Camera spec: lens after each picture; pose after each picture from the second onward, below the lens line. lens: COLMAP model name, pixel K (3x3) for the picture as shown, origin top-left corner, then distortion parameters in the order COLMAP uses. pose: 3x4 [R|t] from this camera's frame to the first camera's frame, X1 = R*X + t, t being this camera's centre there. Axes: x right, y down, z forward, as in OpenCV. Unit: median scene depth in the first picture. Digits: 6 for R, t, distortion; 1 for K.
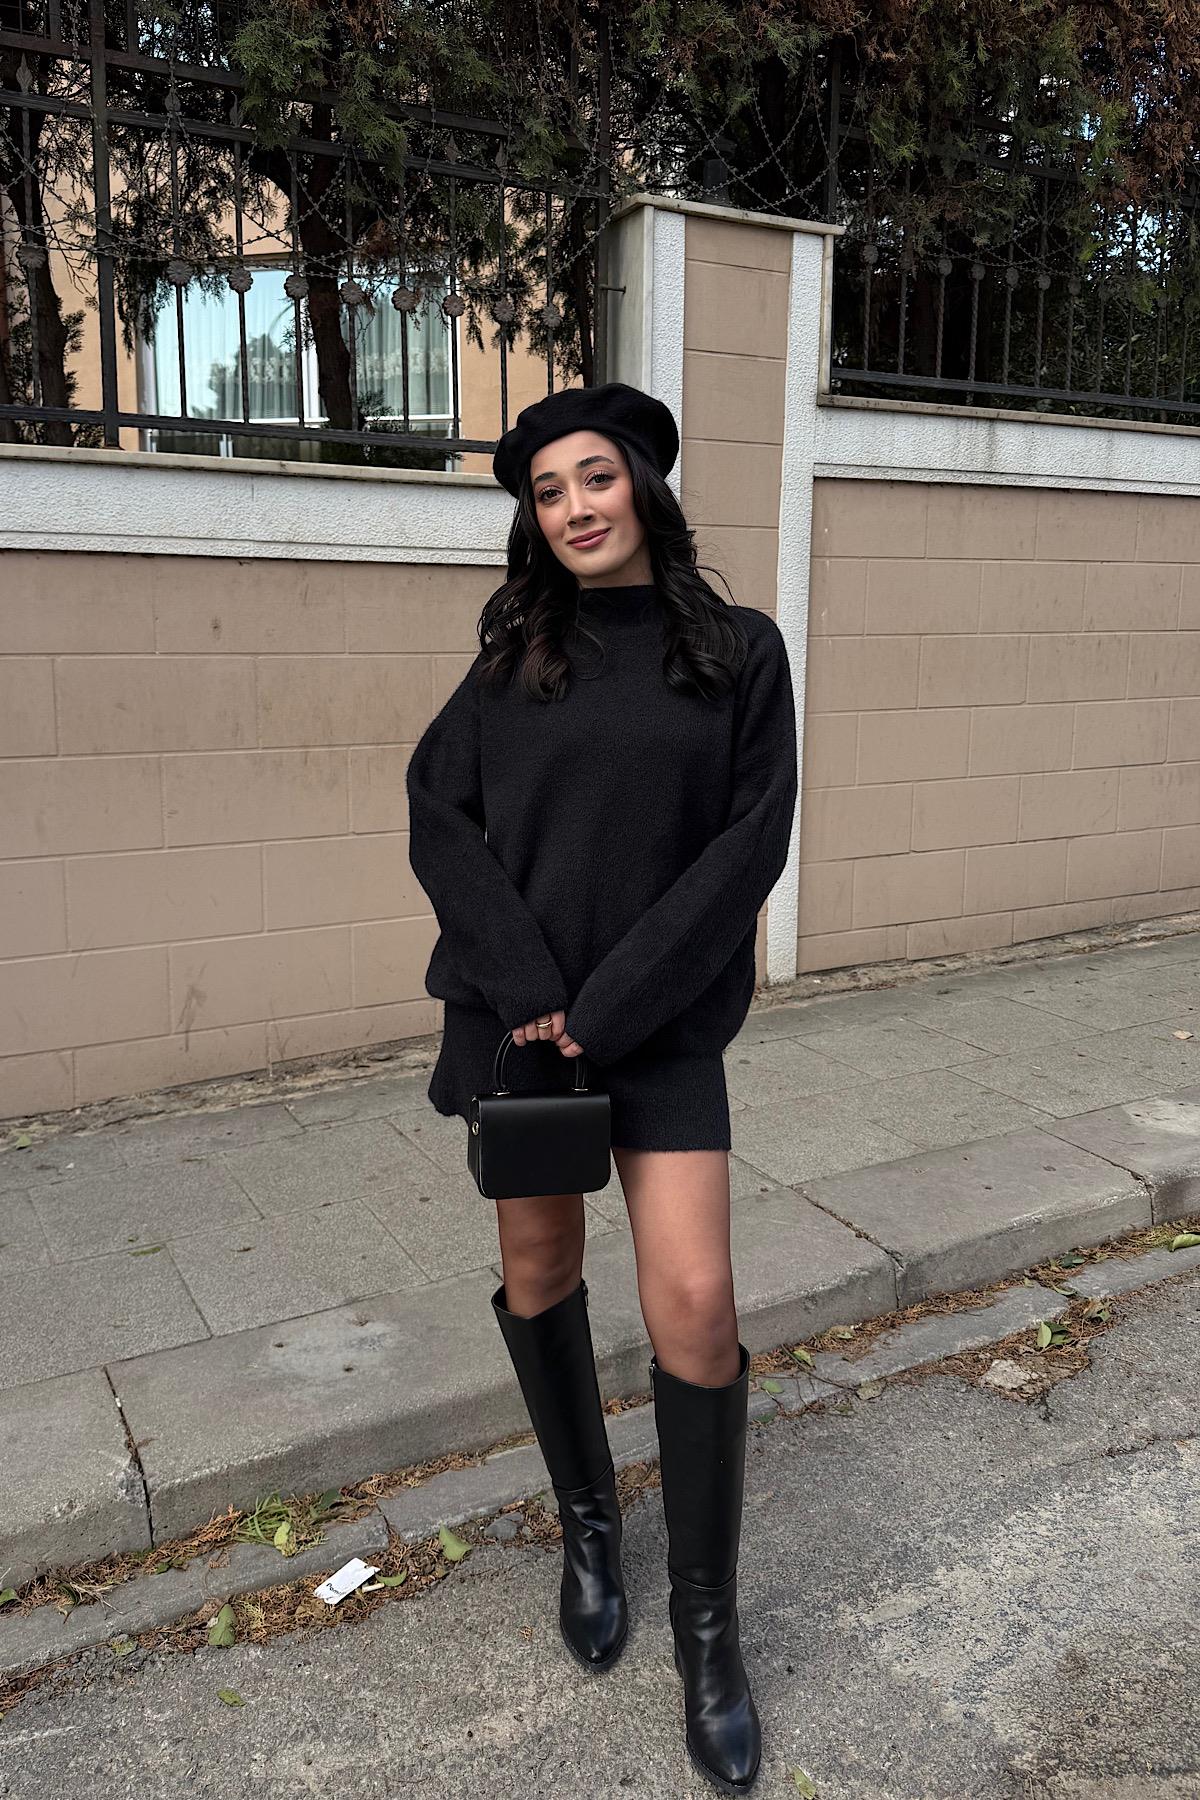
lens RADIAL K [[1386.7, 0, 594.1], [0, 1386.7, 820.7], [0, 0, 1]] dist [0.042154, -0.074036]
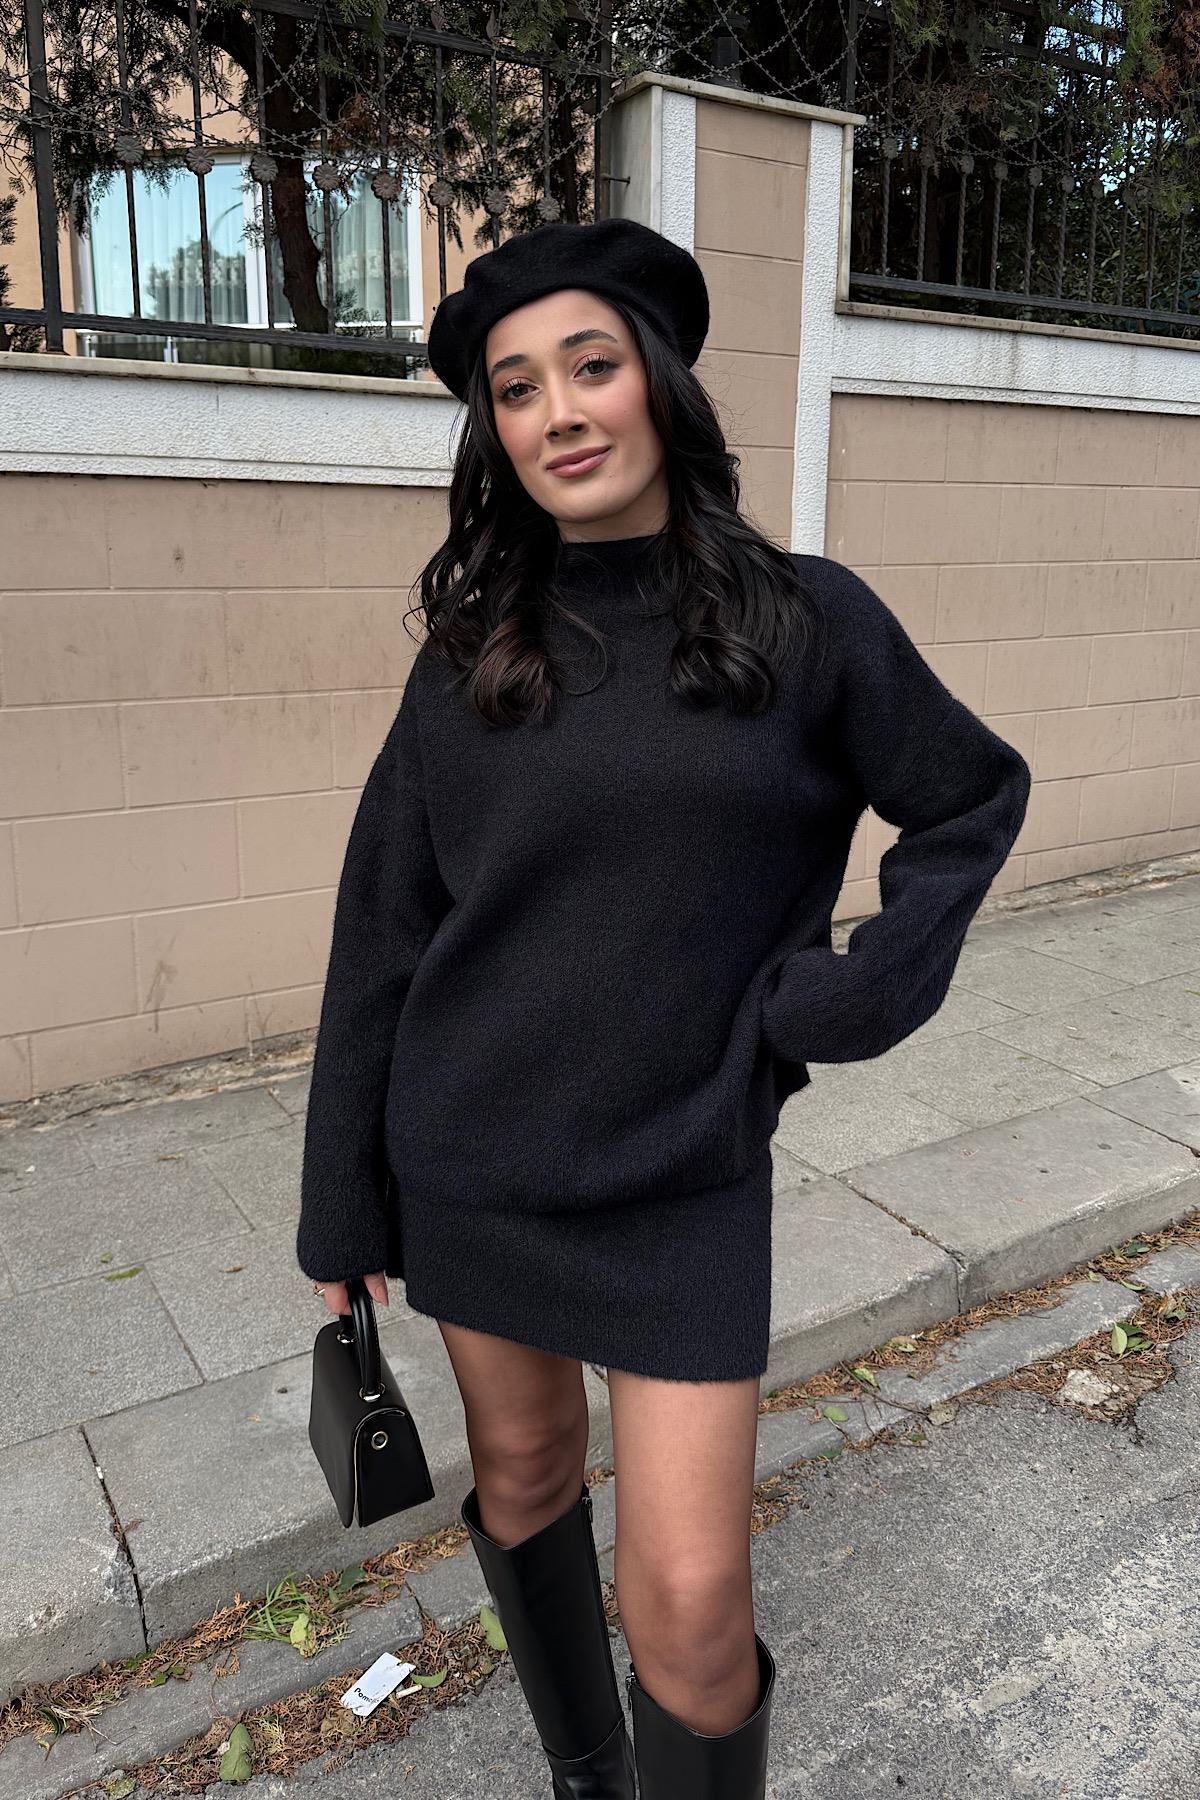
lens RADIAL K [[1387.4, 0, 630.7], [0, 1387.4, 812.0], [0, 0, 1]] dist [0.001042, -0.009563]
pose [[0.998182, -0.009606, 0.059502, -0.040806], [0.006488, 0.998606, 0.052385, -0.023563], [-0.059922, -0.051904, 0.996853, 0.099161]]
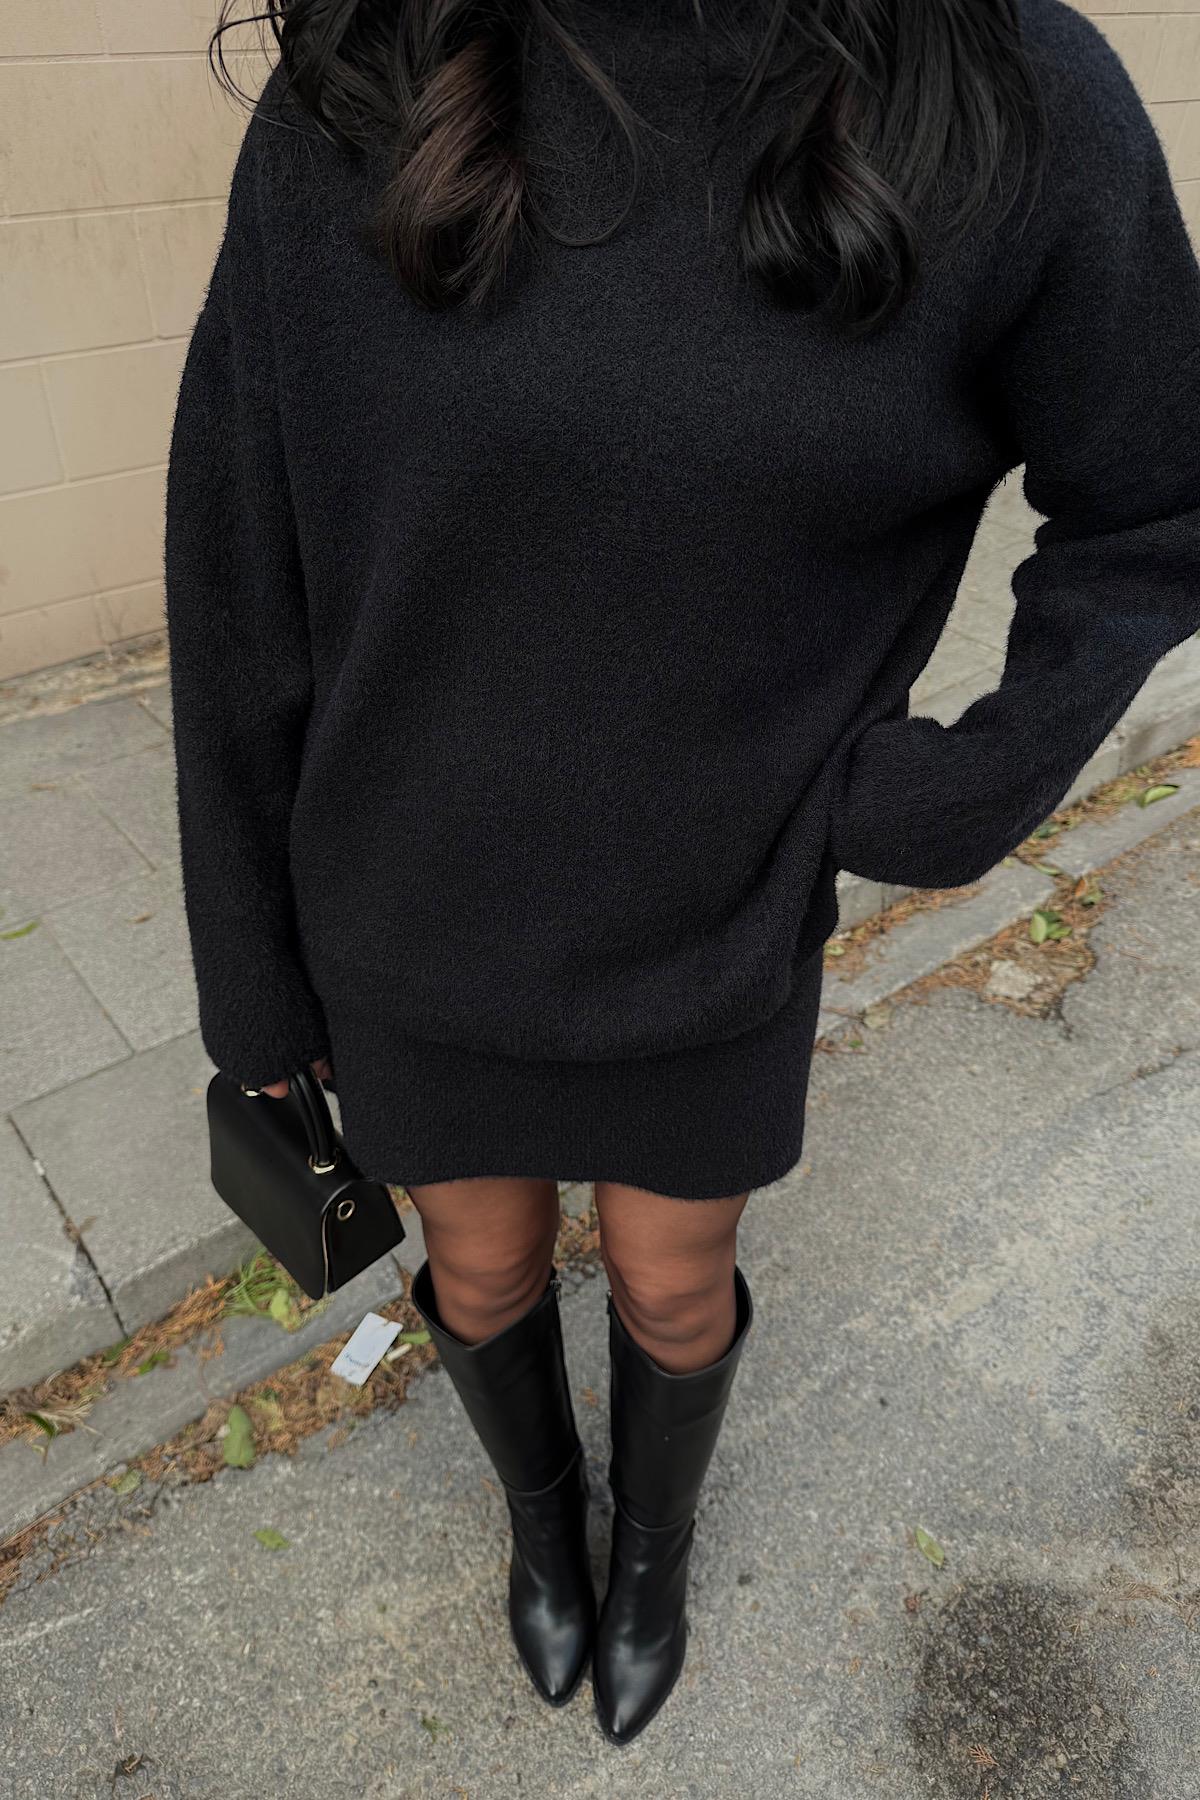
lens RADIAL K [[1244.3, 0, 580.3], [0, 1244.3, 893.0], [0, 0, 1]] dist [0.058032, -0.103504]
pose [[0.986559, -0.093918, 0.133718, -0.075381], [0.020313, 0.882464, 0.469941, -0.044529], [-0.162137, -0.460908, 0.872511, 0.258801]]
